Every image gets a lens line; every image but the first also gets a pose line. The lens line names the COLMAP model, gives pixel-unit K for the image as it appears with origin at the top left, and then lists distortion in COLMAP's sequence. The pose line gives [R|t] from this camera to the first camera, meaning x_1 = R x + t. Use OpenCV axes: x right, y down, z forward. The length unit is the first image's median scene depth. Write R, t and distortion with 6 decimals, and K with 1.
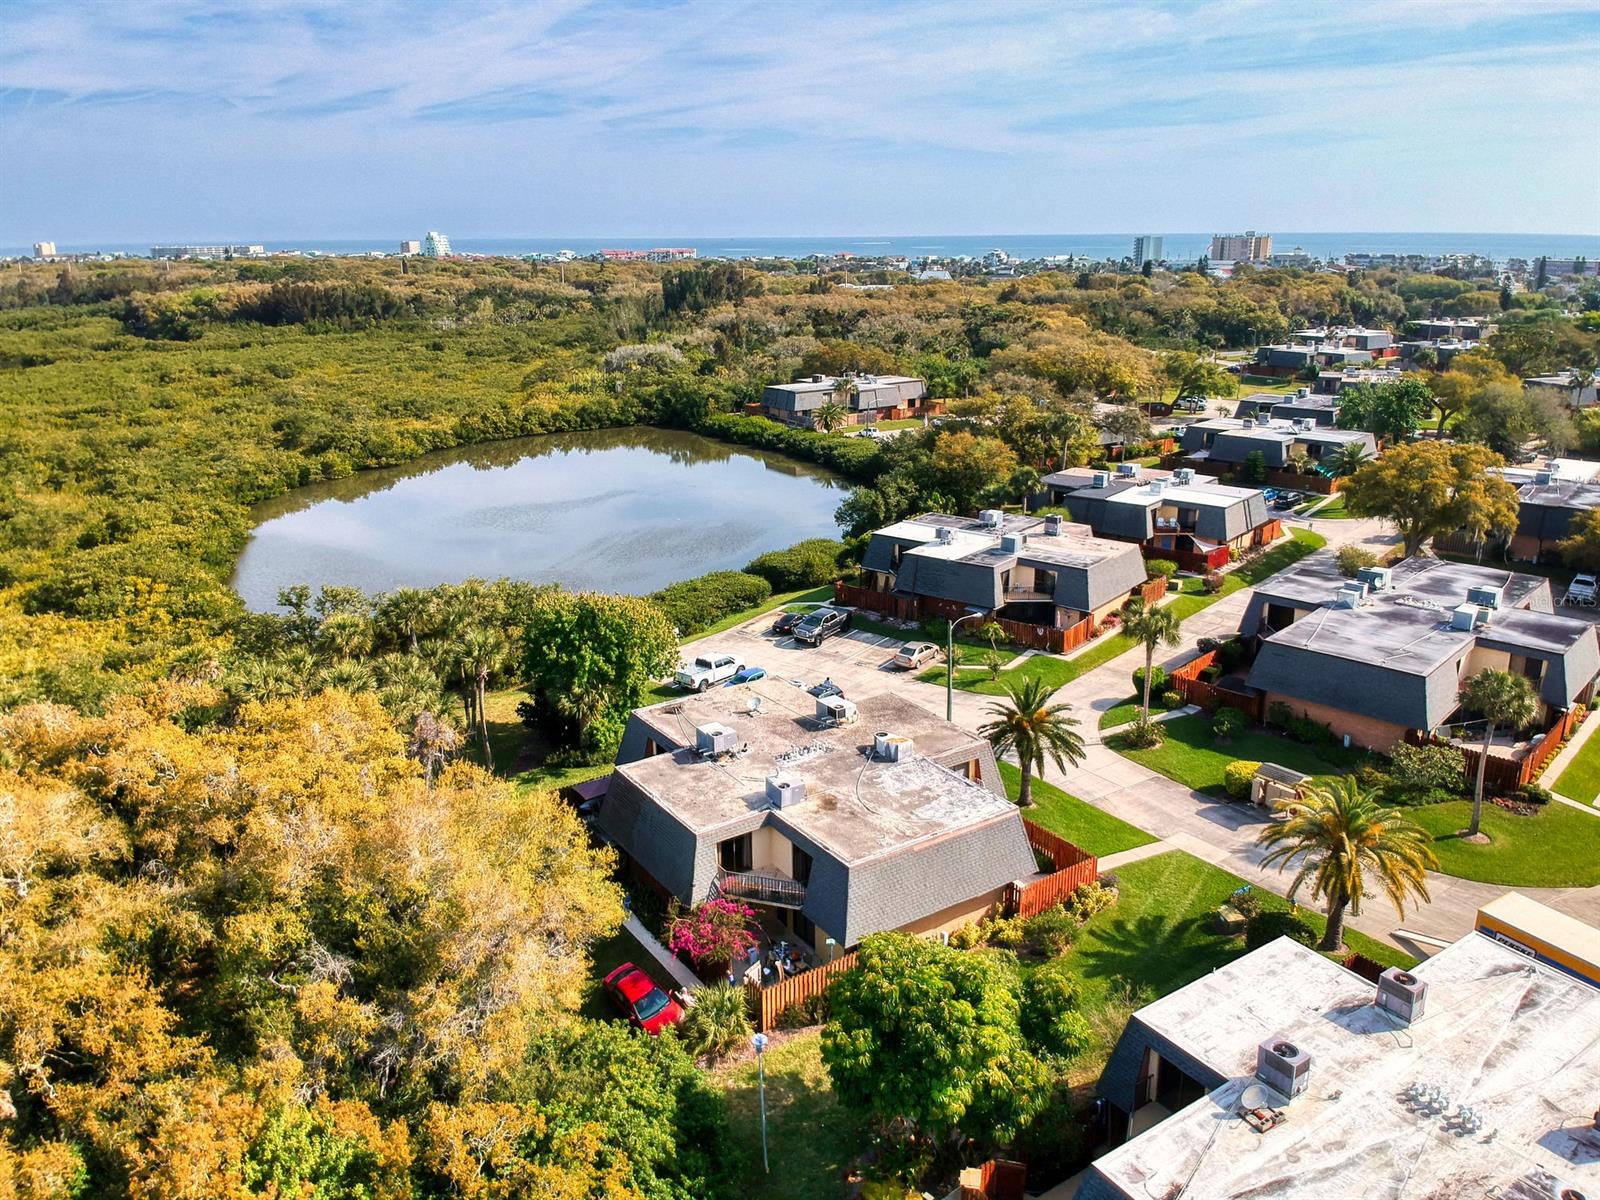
lens RADIAL K [[1185.7, 0, 803.0], [0, 1185.7, 562.4], [0, 0, 1]] dist [0.089912, -0.159918]
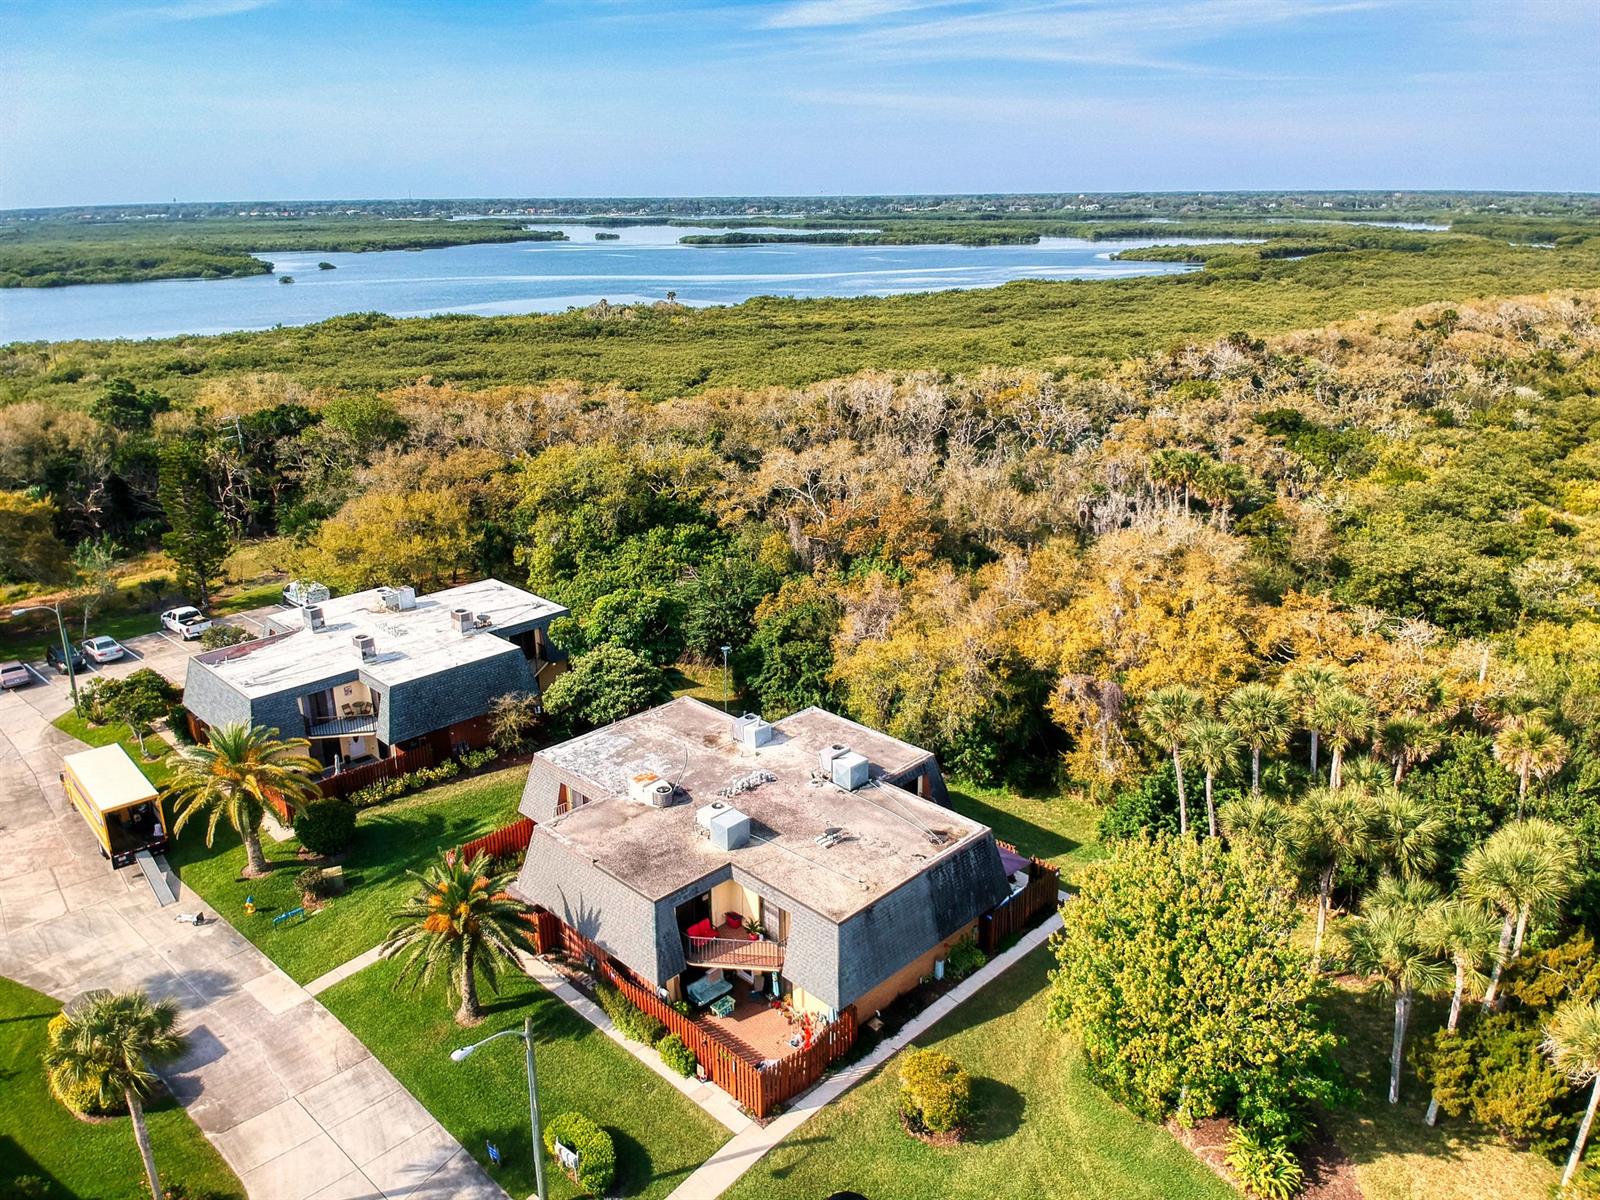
lens RADIAL K [[1182.4, 0, 803.9], [0, 1182.4, 553.0], [0, 0, 1]] dist [0.089576, -0.164141]
pose [[-0.979024, 0.069328, -0.191586, 0.116032], [-0.042274, 0.850742, 0.523880, -0.451822], [0.199310, 0.520991, -0.829967, 1.580830]]
